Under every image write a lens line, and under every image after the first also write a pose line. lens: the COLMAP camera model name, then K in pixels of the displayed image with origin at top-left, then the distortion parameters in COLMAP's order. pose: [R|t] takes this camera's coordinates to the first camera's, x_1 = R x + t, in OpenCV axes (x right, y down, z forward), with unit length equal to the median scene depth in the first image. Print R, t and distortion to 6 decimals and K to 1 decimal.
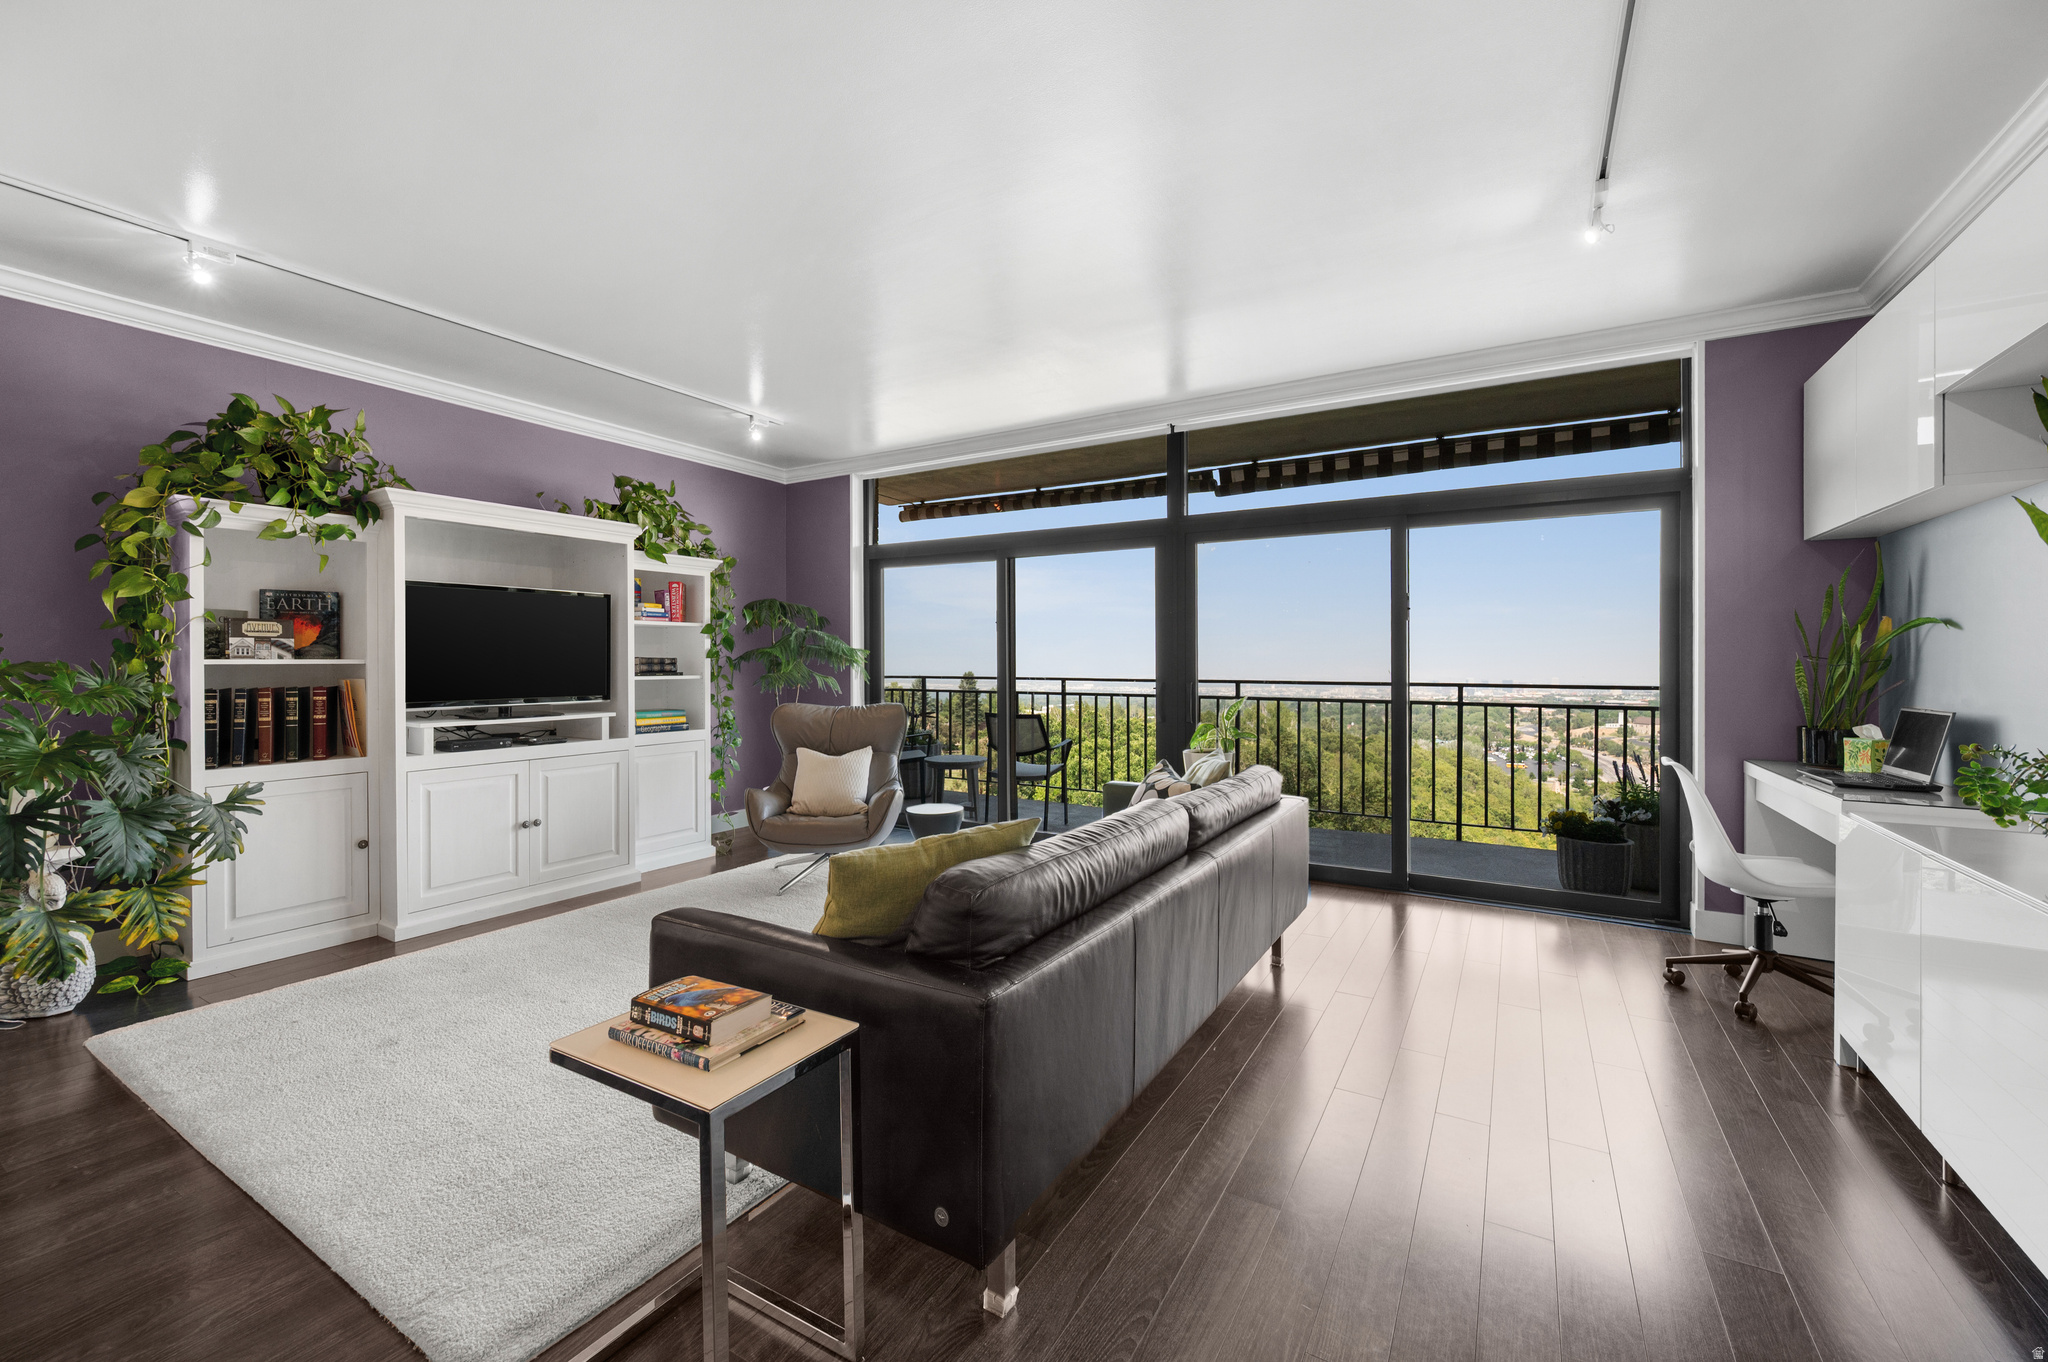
lens RADIAL K [[814.9, 0, 1035.8], [0, 814.9, 659.7], [0, 0, 1]] dist [-0.002842, 0.000487]
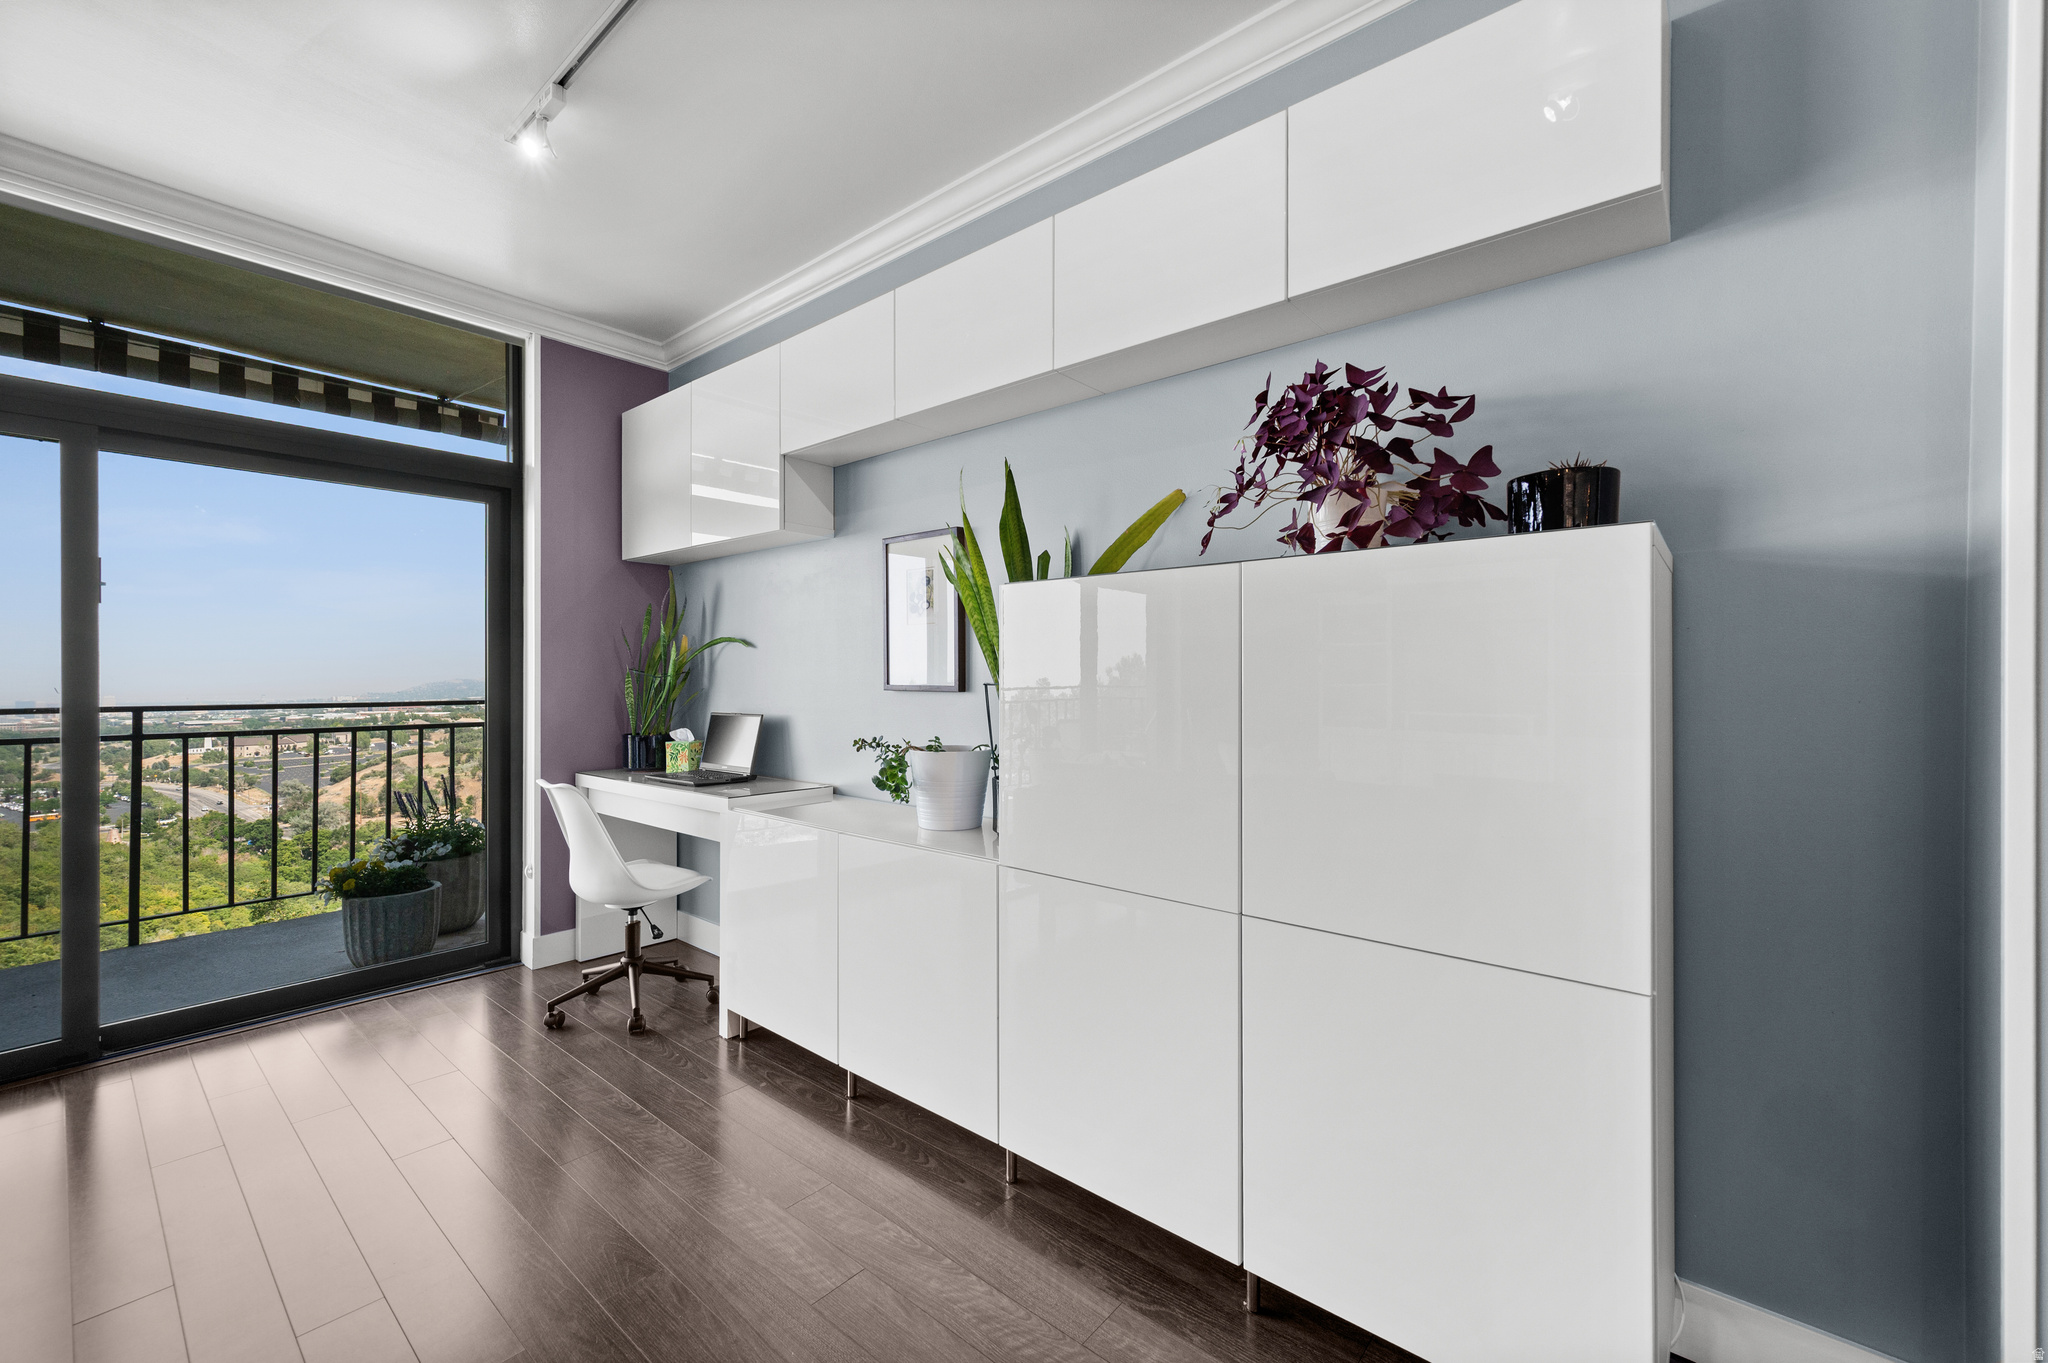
lens RADIAL K [[814.9, 0, 1041.0], [0, 814.9, 673.3], [0, 0, 1]] dist [-0.002842, 0.000487]
pose [[0.146161, 0.006078, 0.989242, -0.025725], [-0.003752, 0.999977, -0.005589, 0.004154], [-0.989254, -0.002895, 0.146180, 0.230435]]
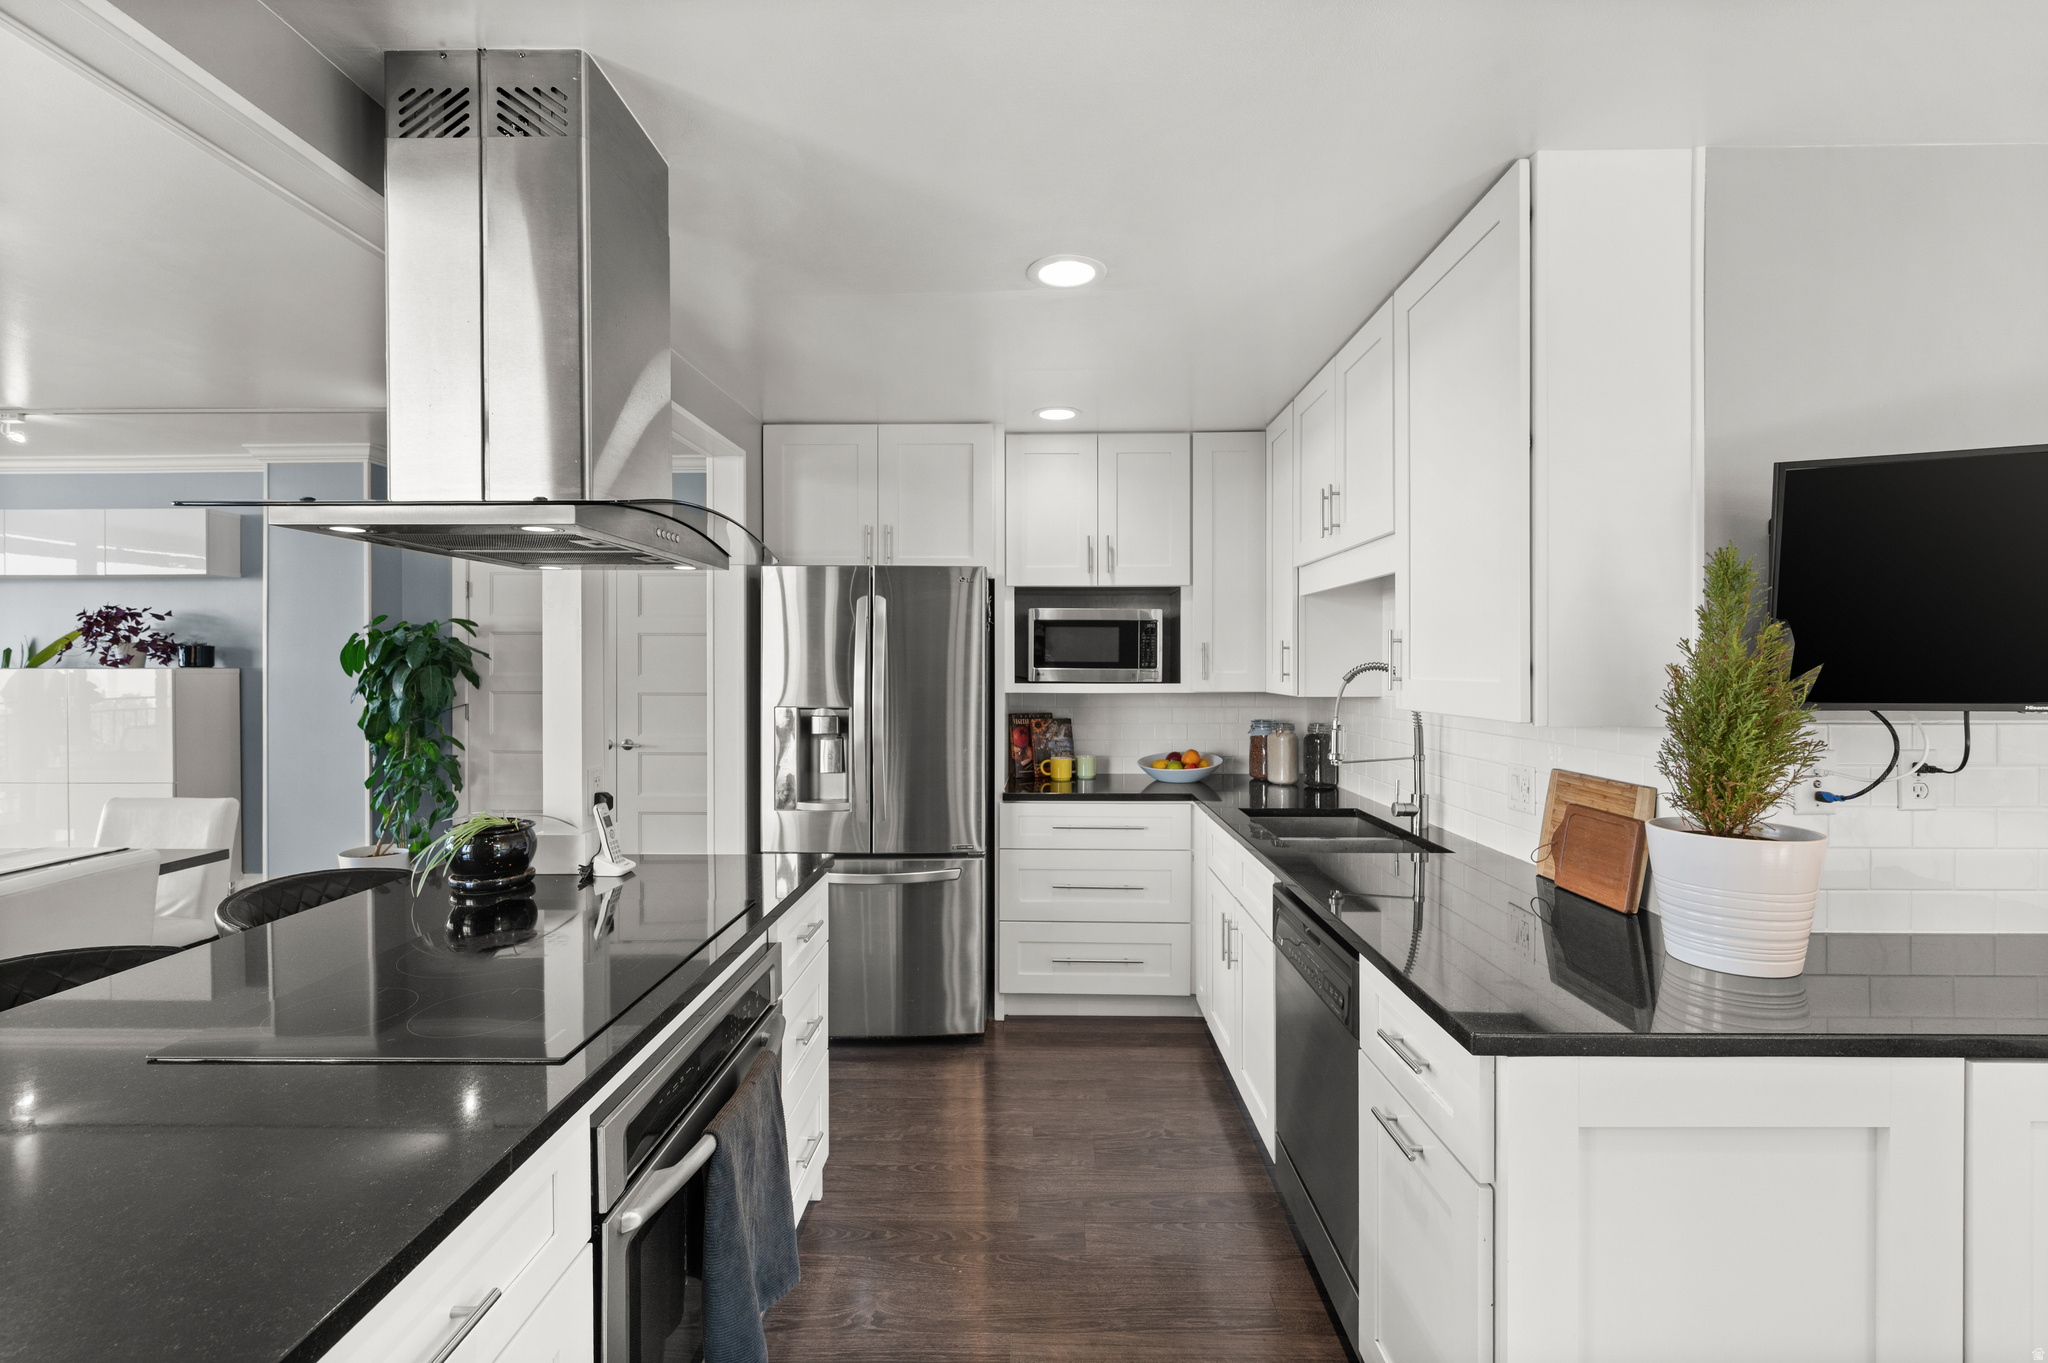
lens RADIAL K [[886.6, 0, 1032.0], [0, 886.6, 678.8], [0, 0, 1]] dist [0.000647, -0.000577]
pose [[-0.495642, -0.012421, 0.868438, -1.293261], [-0.002639, 0.999915, 0.012795, -0.051039], [-0.868523, 0.004050, -0.495632, -0.321102]]
